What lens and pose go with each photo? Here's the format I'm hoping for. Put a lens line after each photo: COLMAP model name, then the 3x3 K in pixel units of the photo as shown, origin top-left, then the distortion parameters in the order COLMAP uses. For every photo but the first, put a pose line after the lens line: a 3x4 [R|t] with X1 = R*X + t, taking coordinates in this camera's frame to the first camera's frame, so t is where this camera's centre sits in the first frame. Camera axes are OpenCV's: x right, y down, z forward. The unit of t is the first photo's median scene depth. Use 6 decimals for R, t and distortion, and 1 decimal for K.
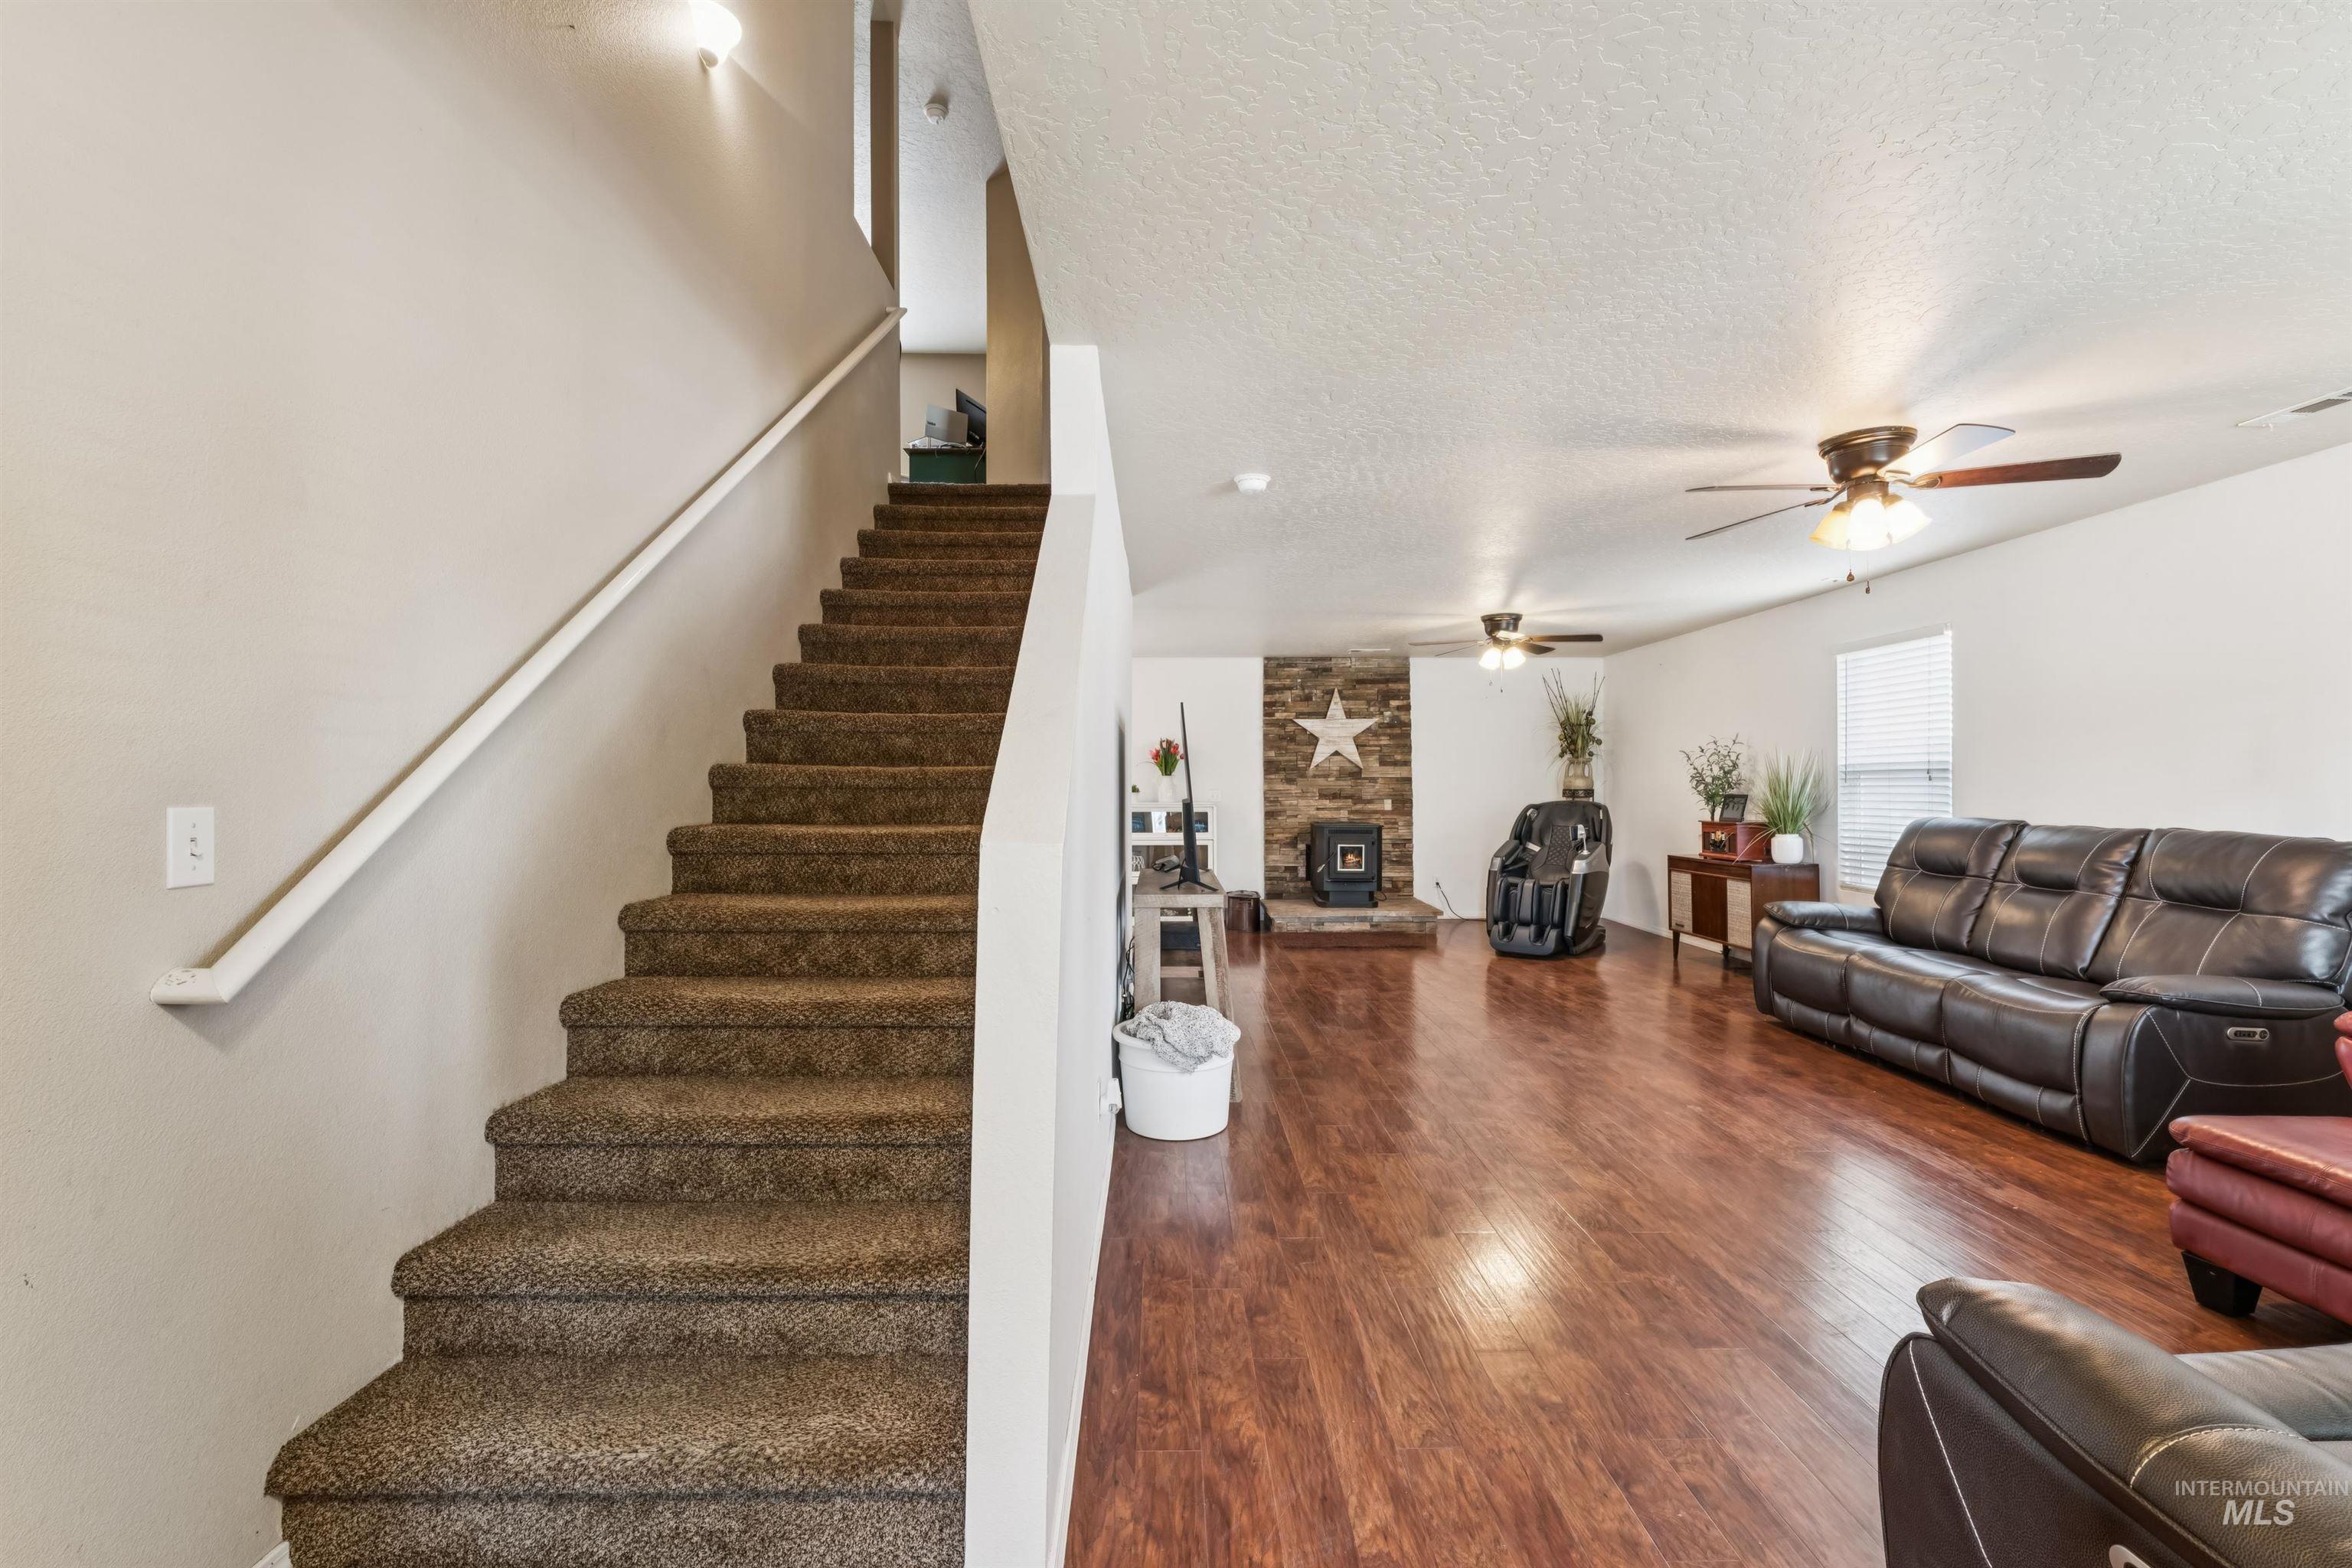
lens RADIAL K [[1027.2, 0, 1176.0], [0, 1027.2, 784.0], [0, 0, 1]] dist [-0.001502, -0.000389]
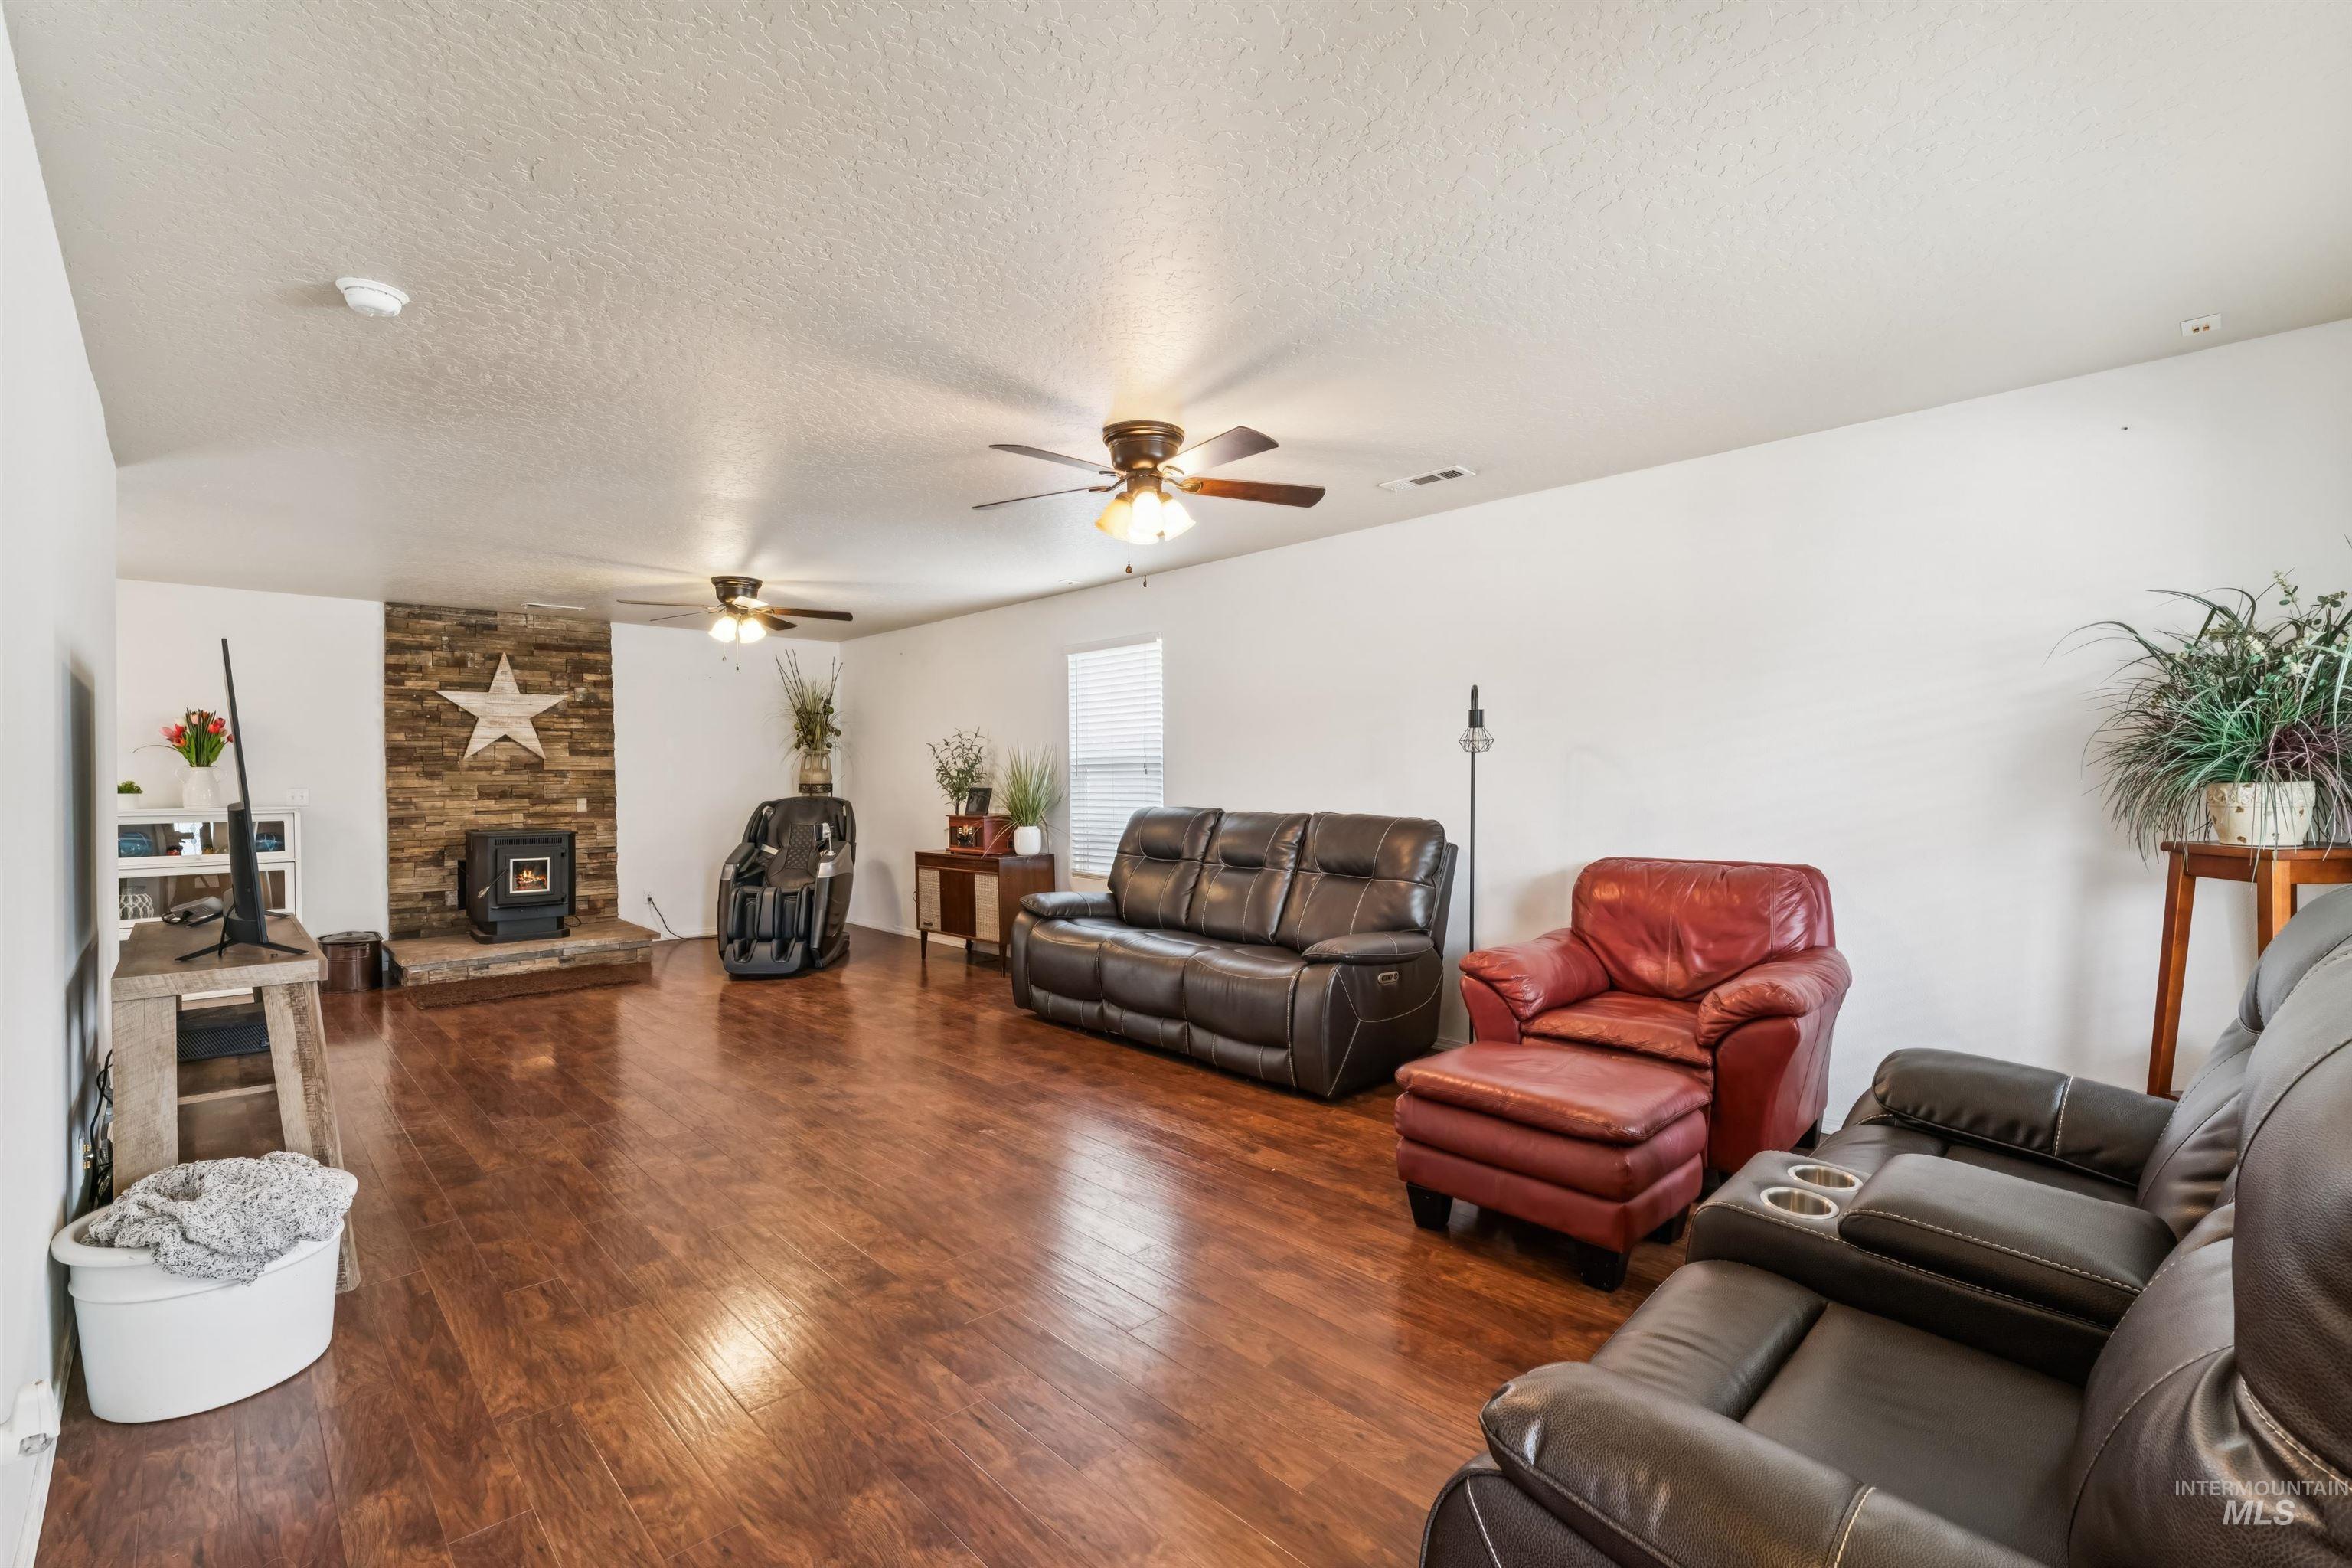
lens RADIAL K [[1043.8, 0, 1176.0], [0, 1043.8, 784.0], [0, 0, 1]] dist [-0.001278, 0.000463]
pose [[0.739013, -0.006498, 0.673660, 0.003967], [0.003120, 0.999976, 0.006222, 0.000708], [-0.673684, -0.002496, 0.739015, 0.137201]]
